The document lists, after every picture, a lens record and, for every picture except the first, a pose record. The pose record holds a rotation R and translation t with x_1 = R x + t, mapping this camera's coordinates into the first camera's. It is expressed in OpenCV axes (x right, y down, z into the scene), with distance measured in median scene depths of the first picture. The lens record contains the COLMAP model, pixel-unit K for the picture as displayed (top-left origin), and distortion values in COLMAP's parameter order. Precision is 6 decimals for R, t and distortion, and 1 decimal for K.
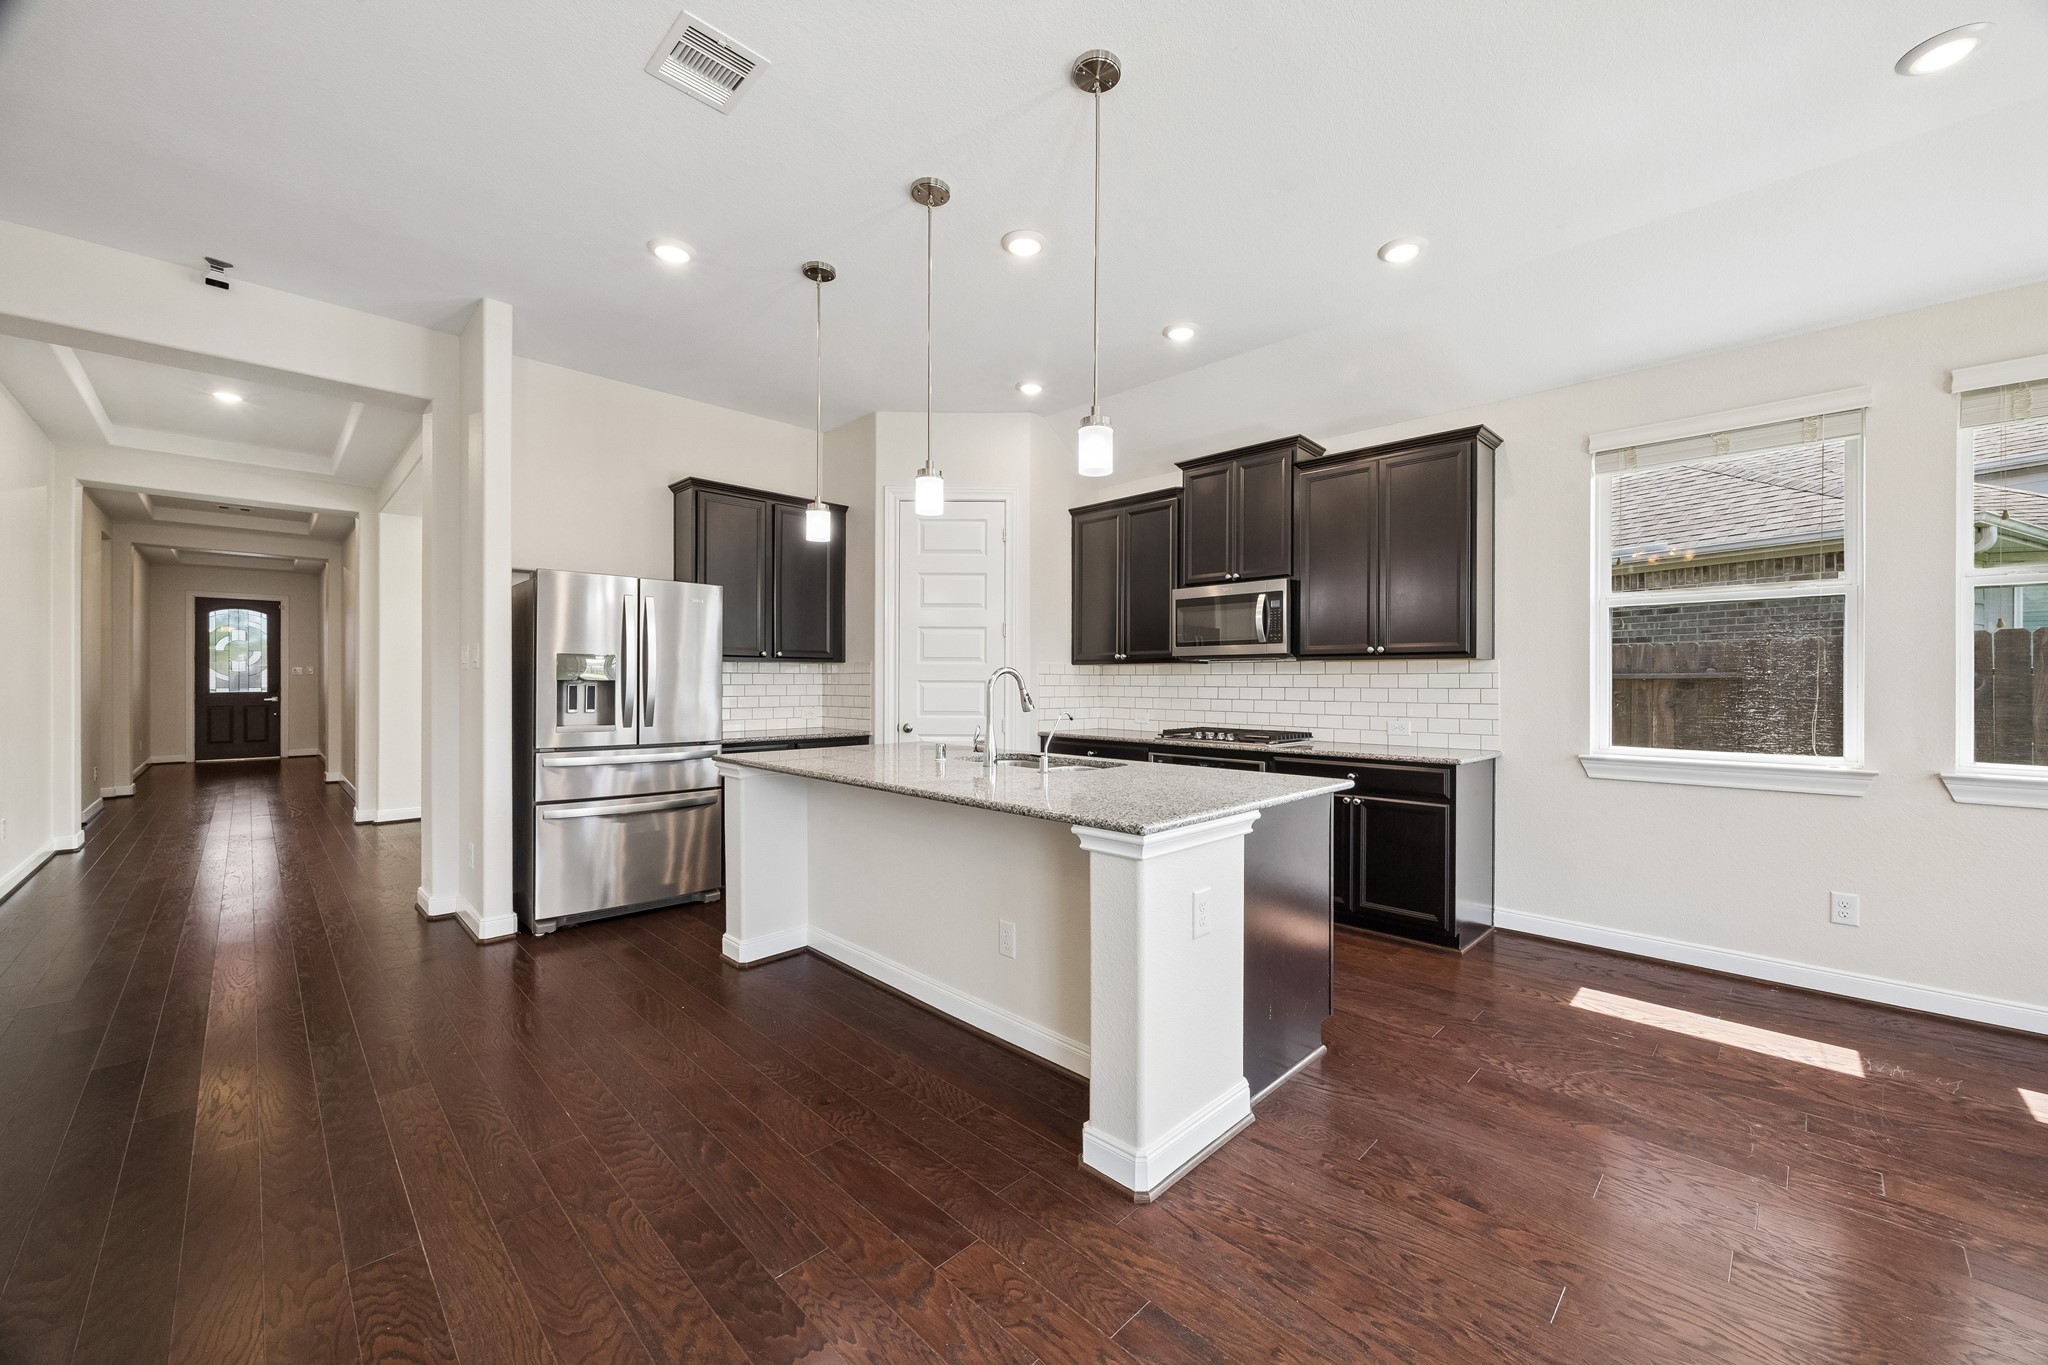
lens RADIAL K [[784.8, 0, 1028.3], [0, 784.8, 678.9], [0, 0, 1]] dist [-0.003357, 0.000222]
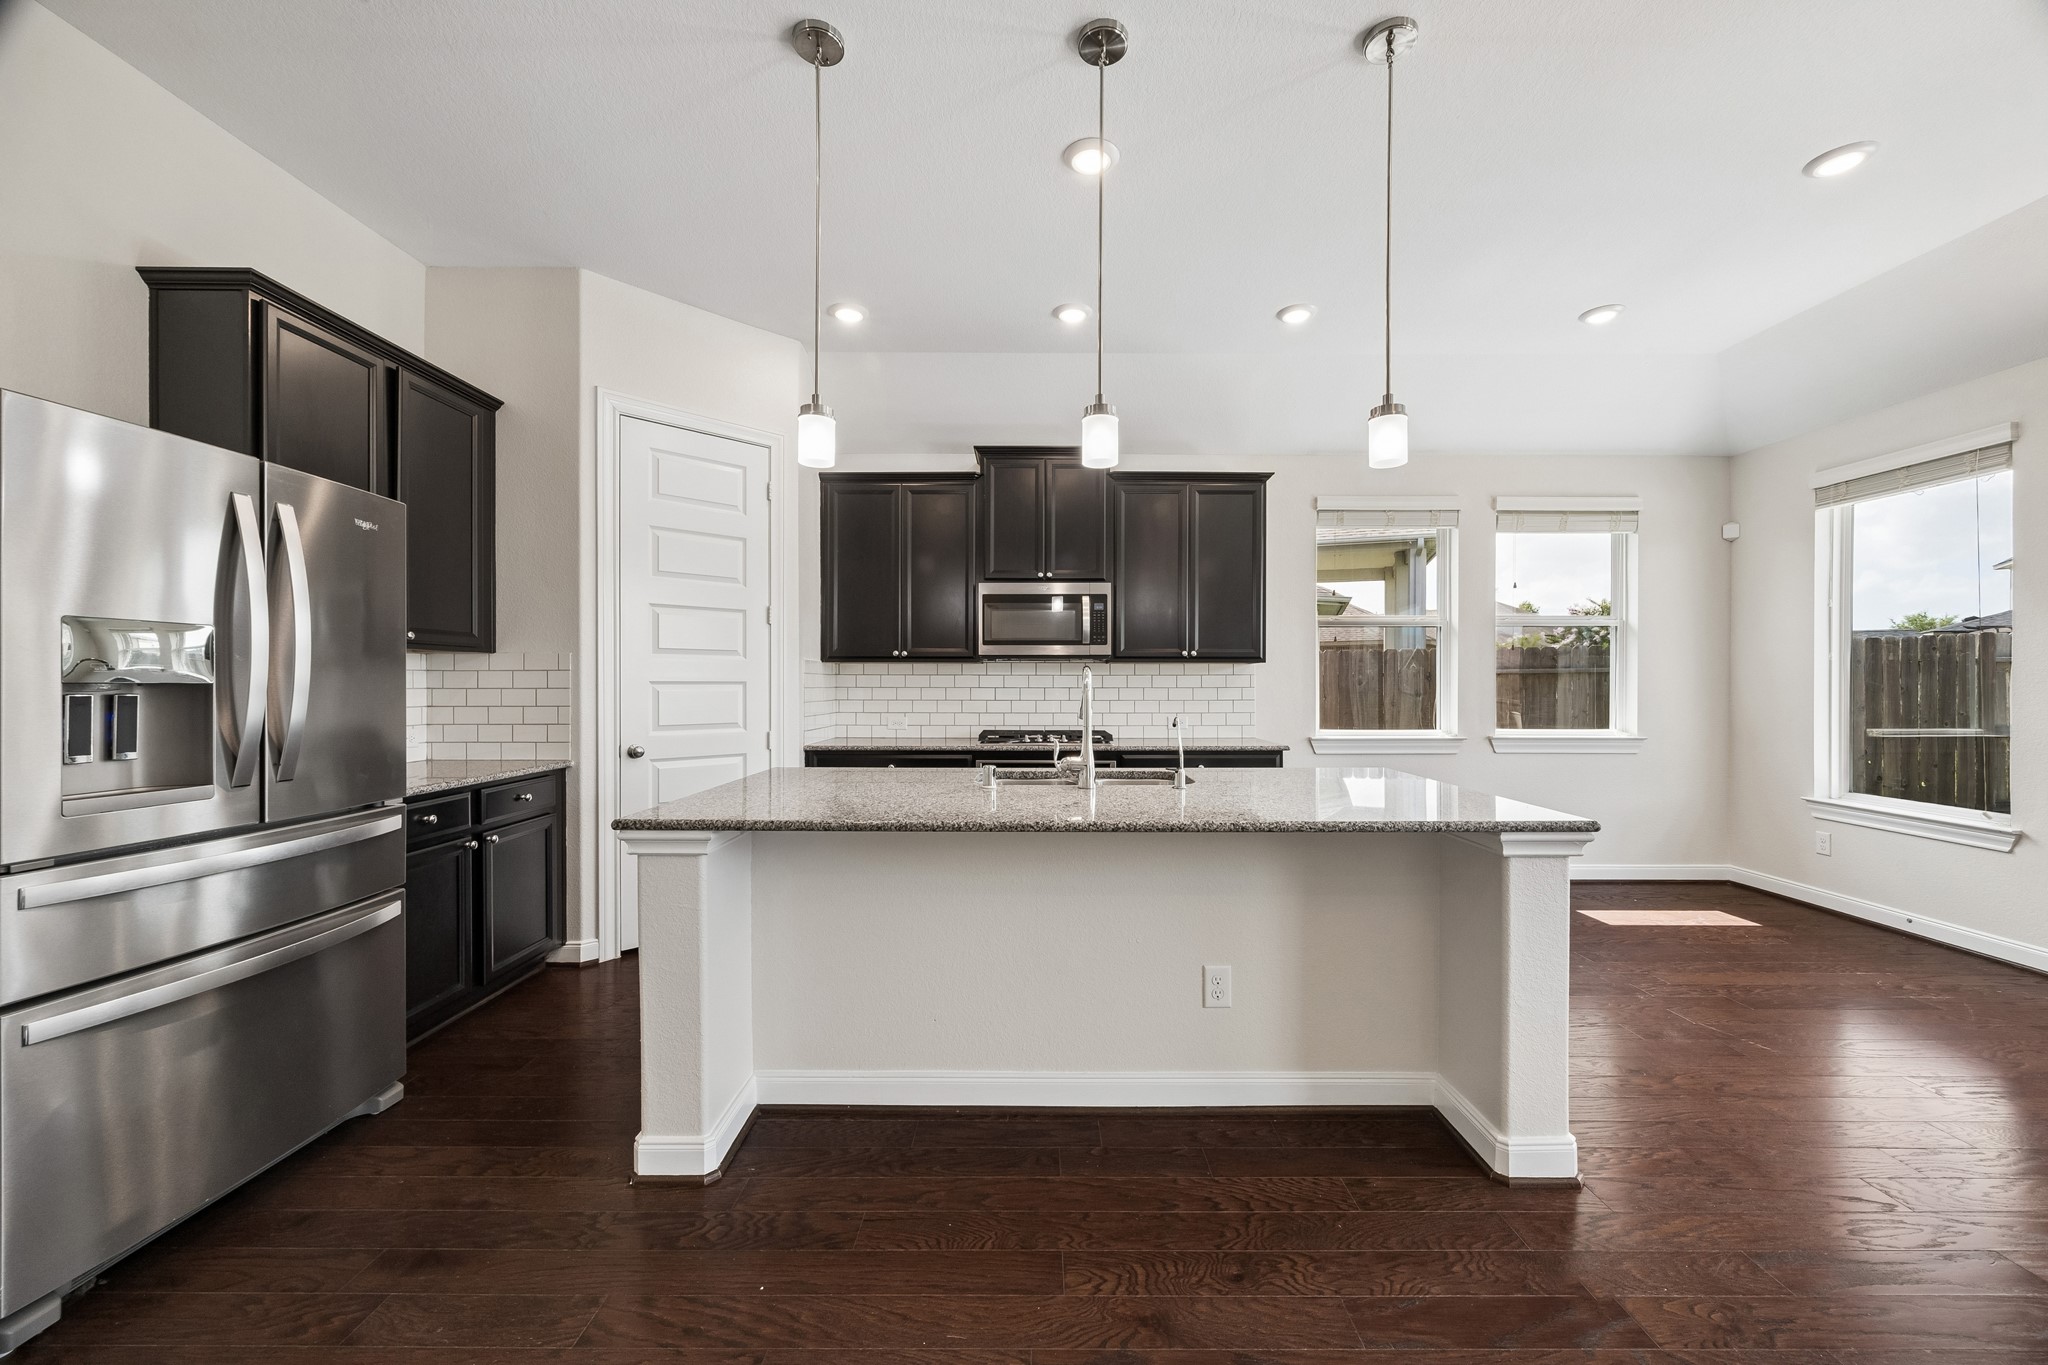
lens RADIAL K [[784.8, 0, 1032.4], [0, 784.8, 680.6], [0, 0, 1]] dist [-0.003357, 0.000222]
pose [[0.709268, -0.001002, 0.704938, -0.519784], [-0.000778, 0.999997, 0.002204, -0.000976], [-0.704938, -0.002112, 0.709266, 0.366451]]
